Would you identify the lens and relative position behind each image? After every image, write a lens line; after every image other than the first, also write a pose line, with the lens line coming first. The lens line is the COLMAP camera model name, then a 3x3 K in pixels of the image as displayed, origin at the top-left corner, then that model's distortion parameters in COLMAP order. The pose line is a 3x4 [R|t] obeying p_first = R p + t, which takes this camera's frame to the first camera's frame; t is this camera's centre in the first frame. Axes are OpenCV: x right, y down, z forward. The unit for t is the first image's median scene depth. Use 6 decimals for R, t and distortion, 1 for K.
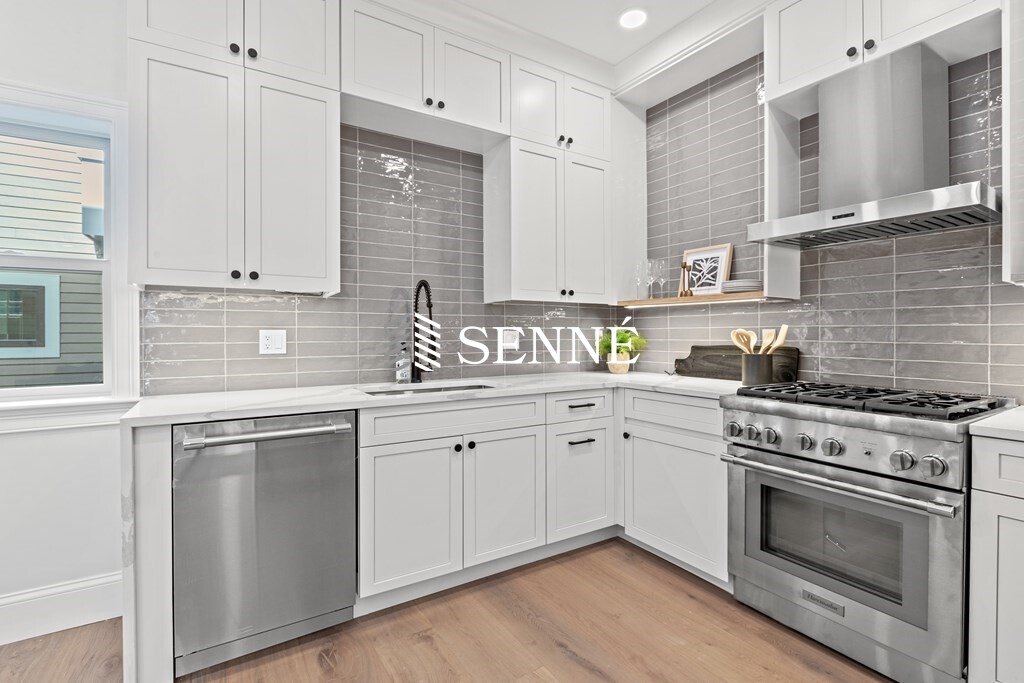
lens RADIAL K [[480.1, 0, 511.8], [0, 480.1, 337.2], [0, 0, 1]] dist [-0.000719, -0.000004]
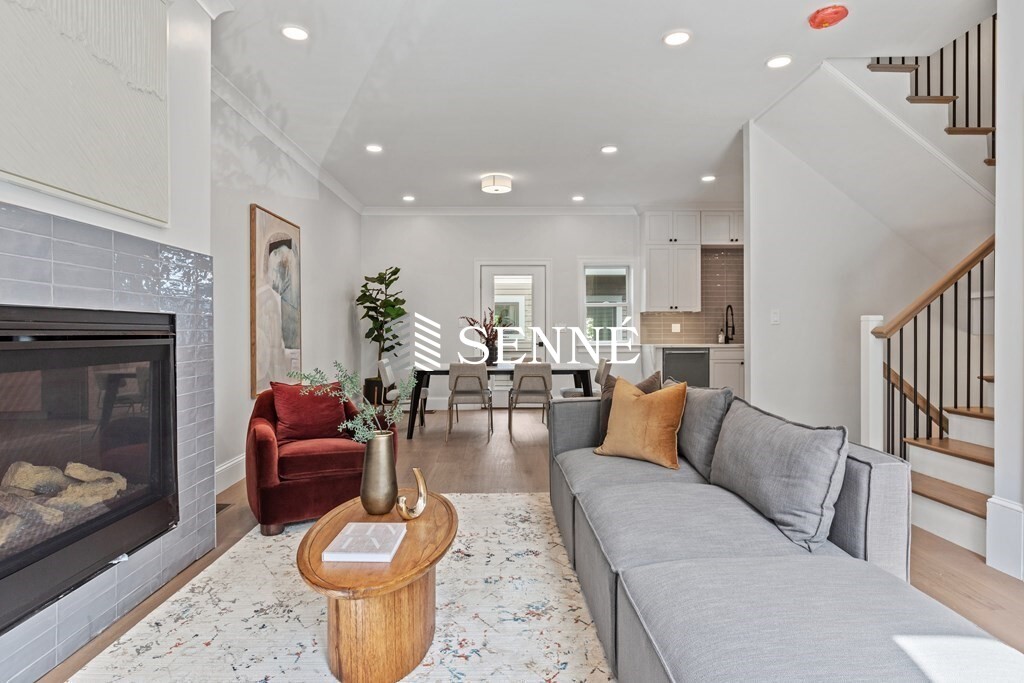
lens RADIAL K [[572.8, 0, 513.9], [0, 572.8, 335.3], [0, 0, 1]] dist [-0.007271, -0.001617]
pose [[0.858600, 0.001858, -0.512643, 0.466894], [0.000289, 0.999992, 0.004108, 0.040854], [0.512647, -0.003675, 0.858592, -2.628349]]
